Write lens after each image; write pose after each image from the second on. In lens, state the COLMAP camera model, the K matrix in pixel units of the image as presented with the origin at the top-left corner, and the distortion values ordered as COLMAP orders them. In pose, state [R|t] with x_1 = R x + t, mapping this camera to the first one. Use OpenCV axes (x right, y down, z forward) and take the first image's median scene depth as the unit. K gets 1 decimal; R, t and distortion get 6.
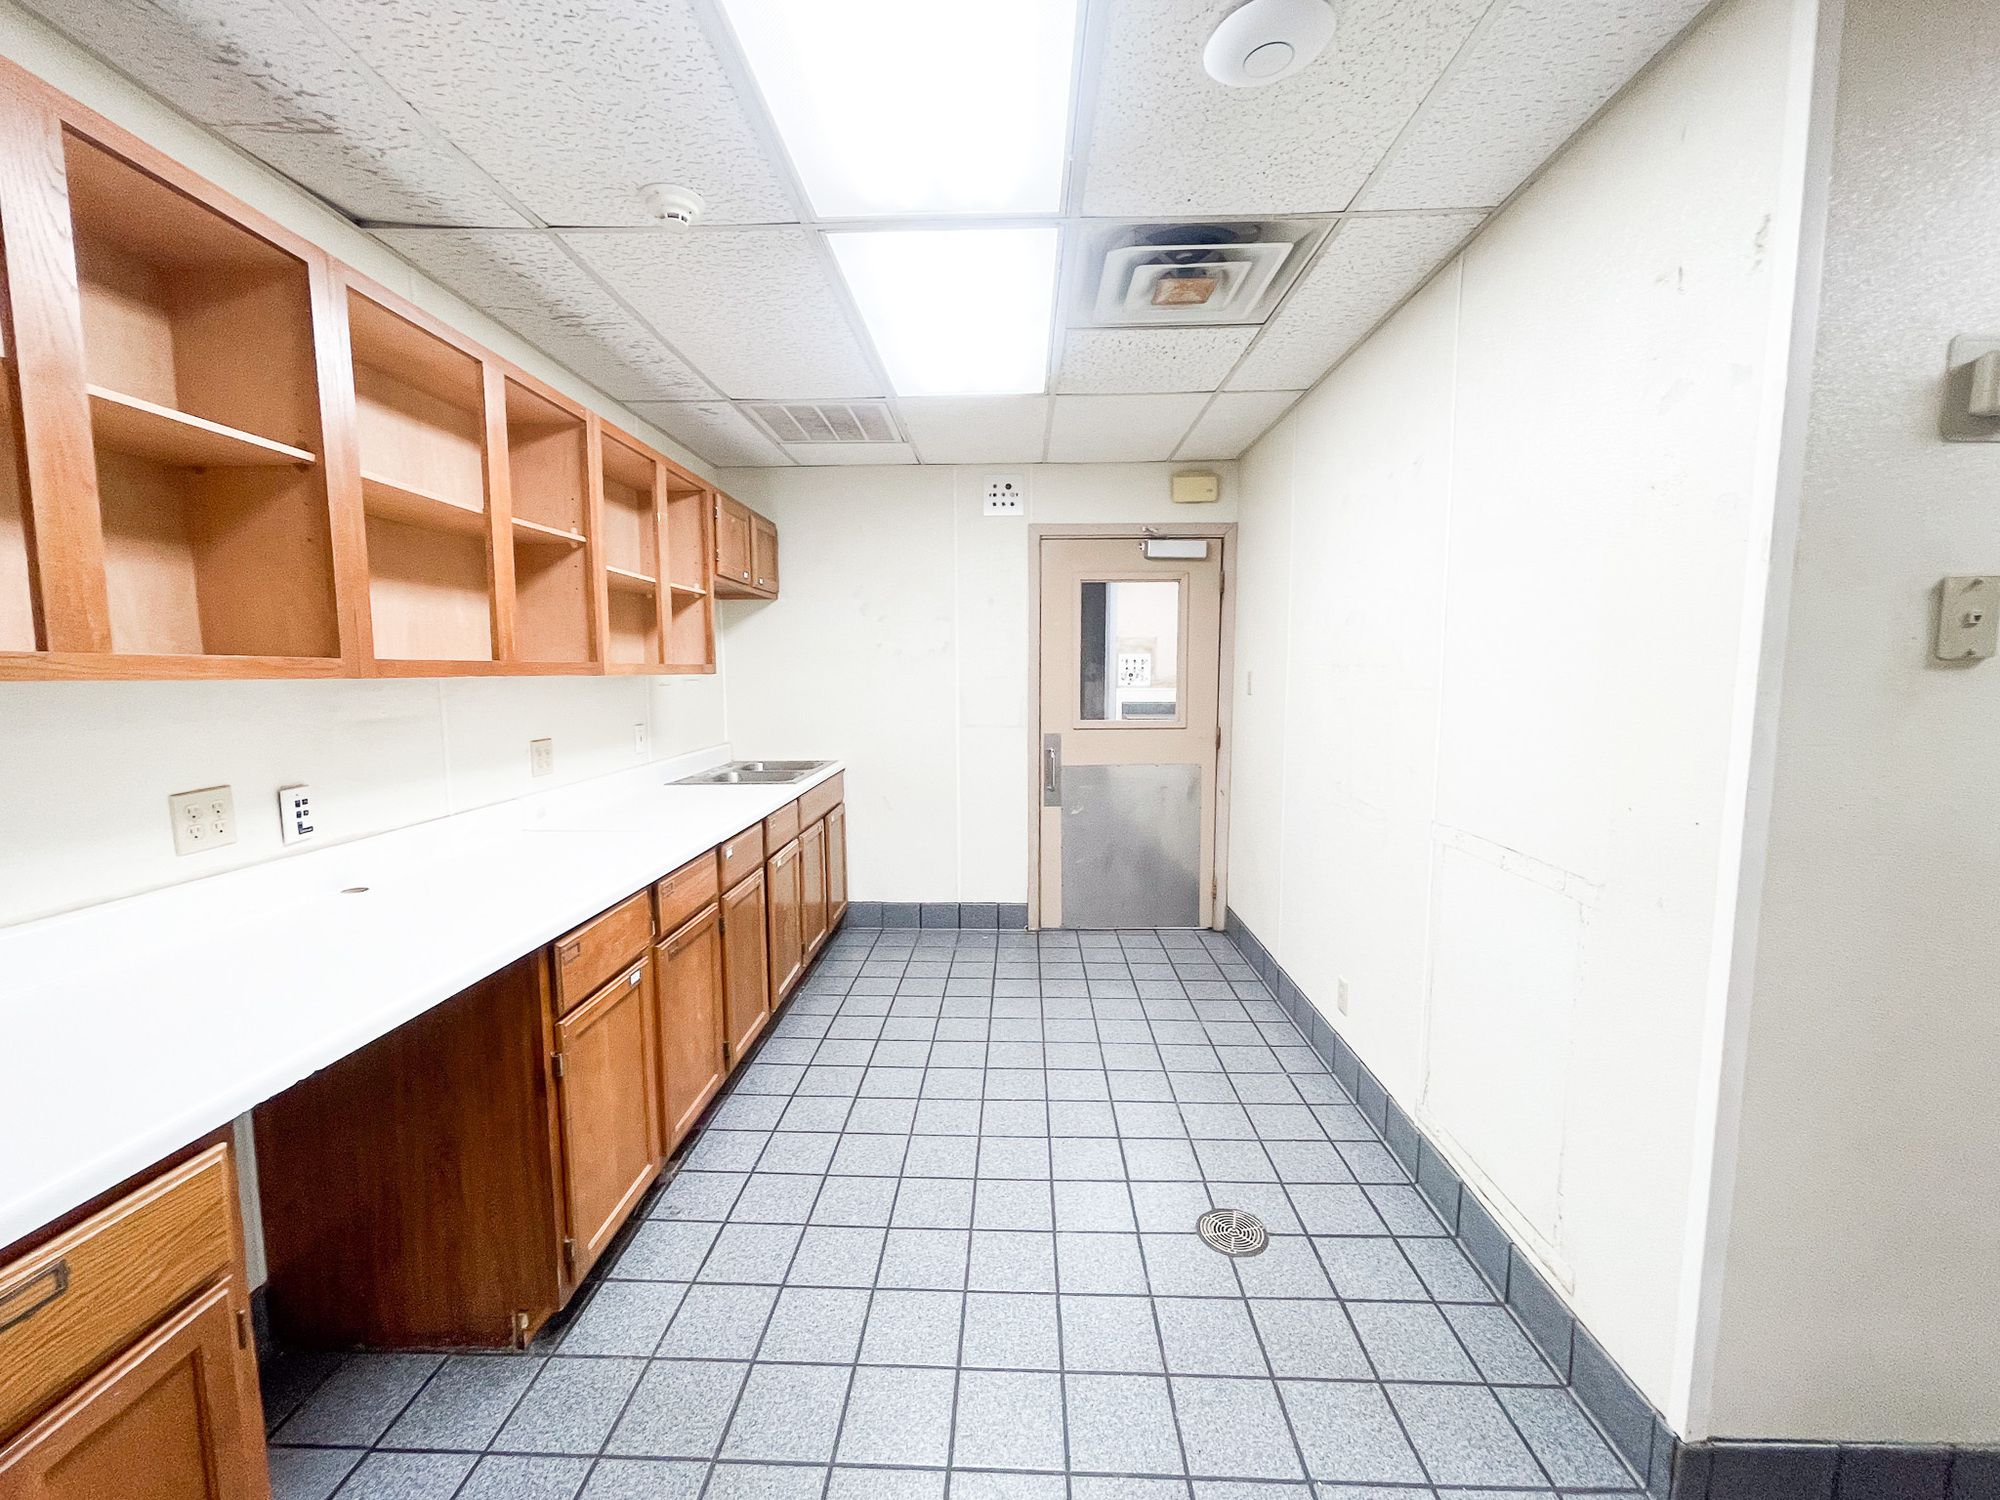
lens RADIAL K [[813.6, 0, 989.0], [0, 813.6, 748.1], [0, 0, 1]] dist [-0.006203, 0.000566]
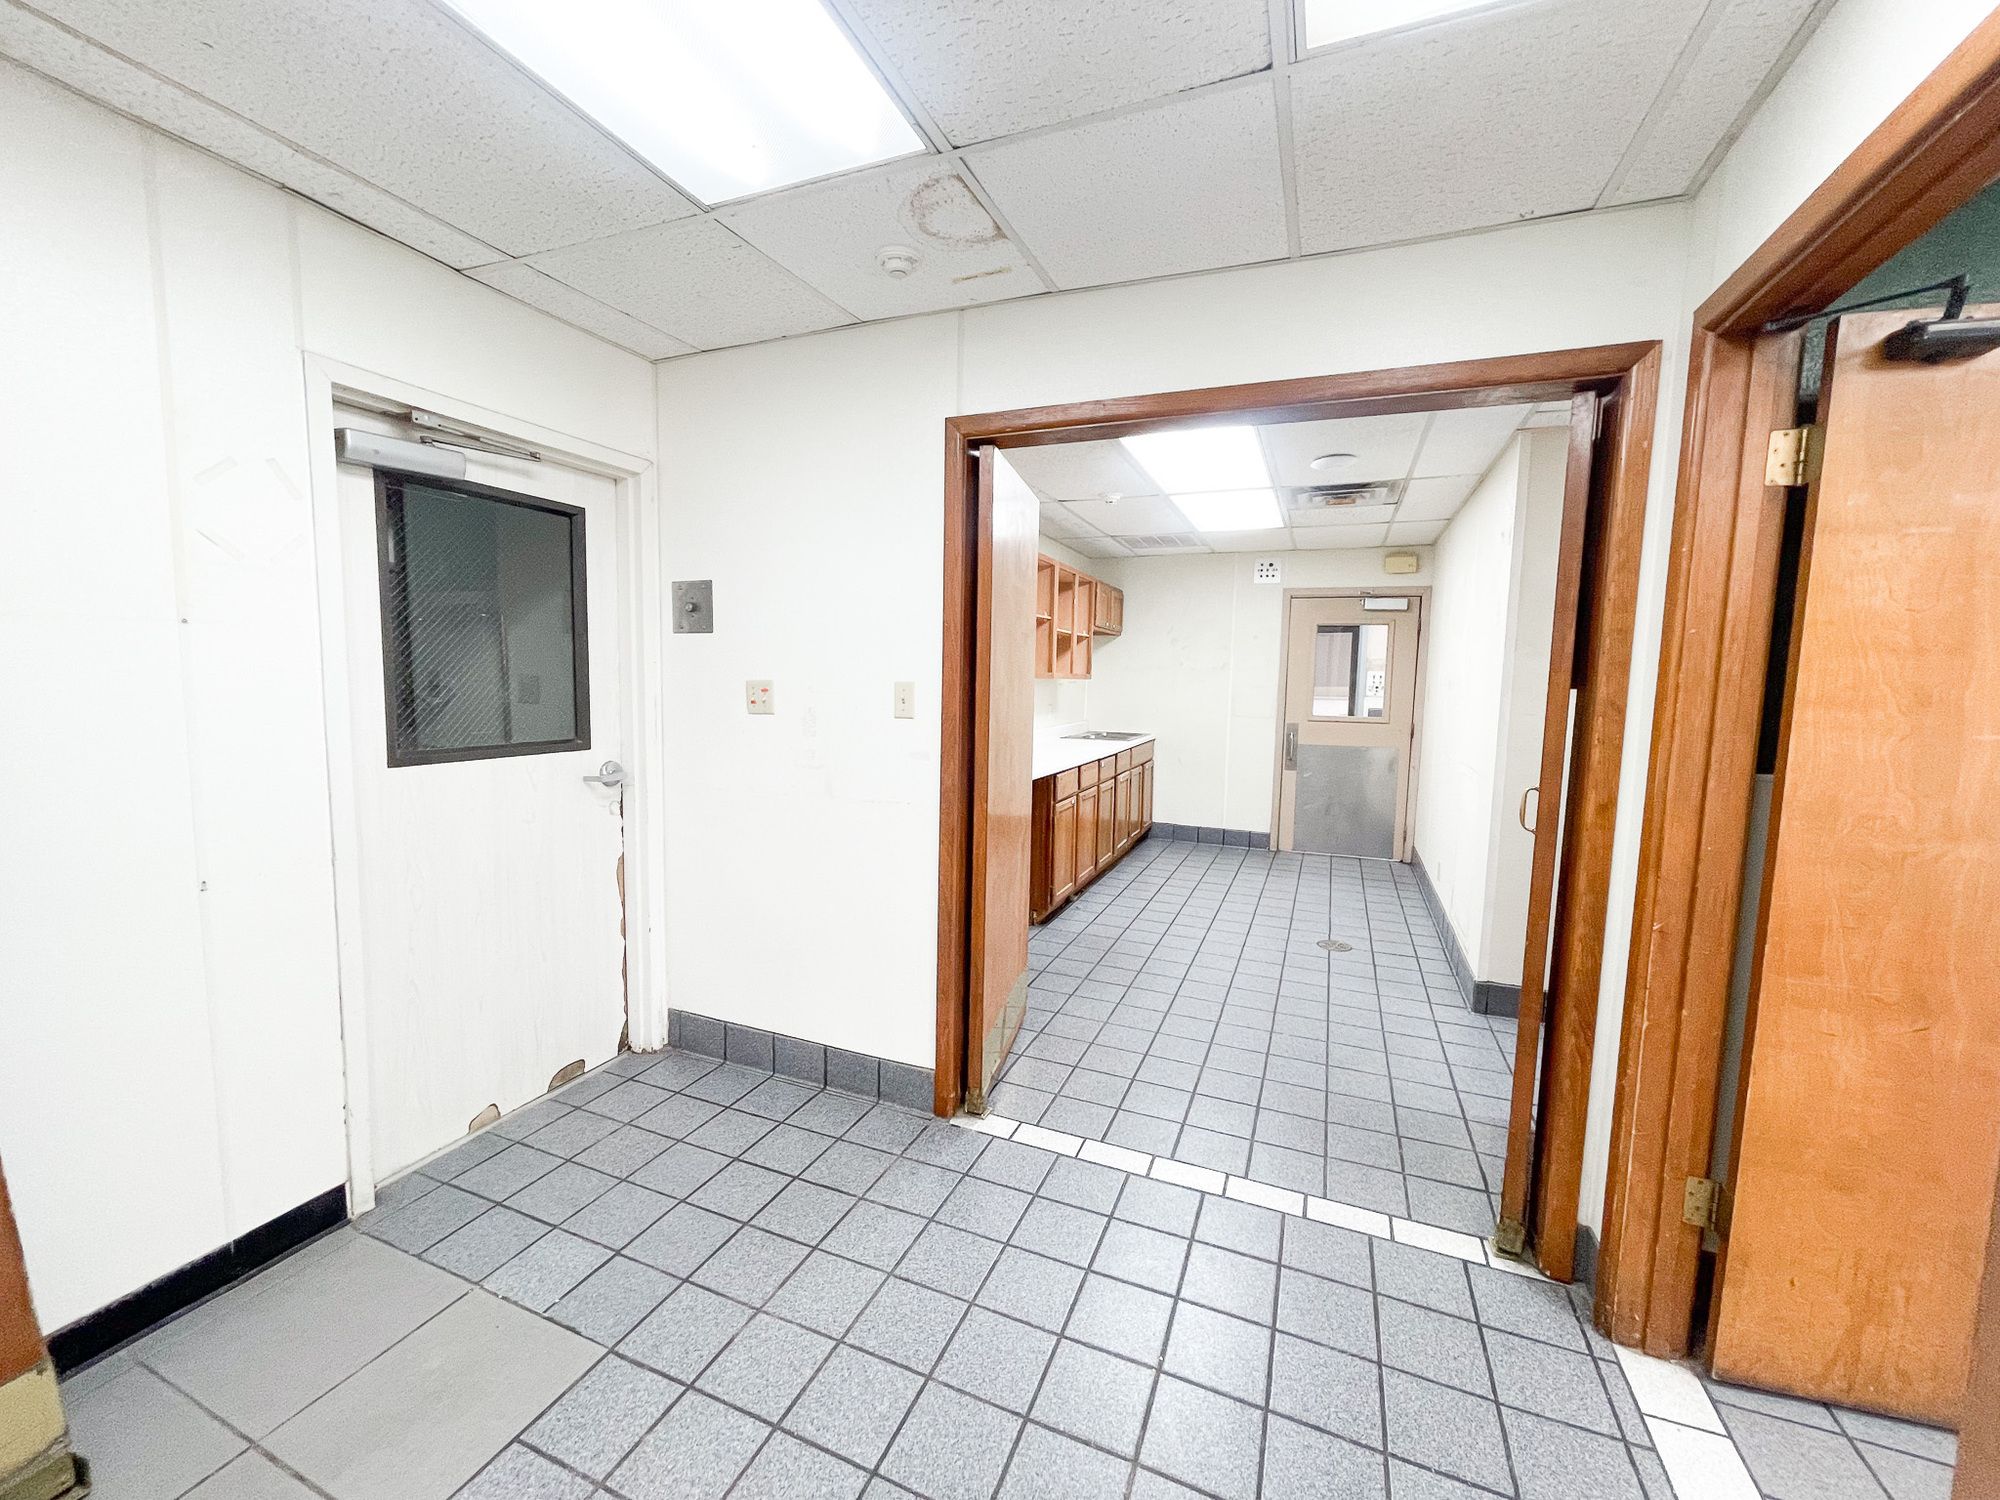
lens RADIAL K [[813.6, 0, 981.5], [0, 813.6, 744.8], [0, 0, 1]] dist [-0.006203, 0.000566]
pose [[0.932114, 0.053357, -0.358213, 0.088982], [-0.058111, 0.998307, -0.002511, 0.066108], [0.357473, 0.023157, 0.933636, -0.698997]]
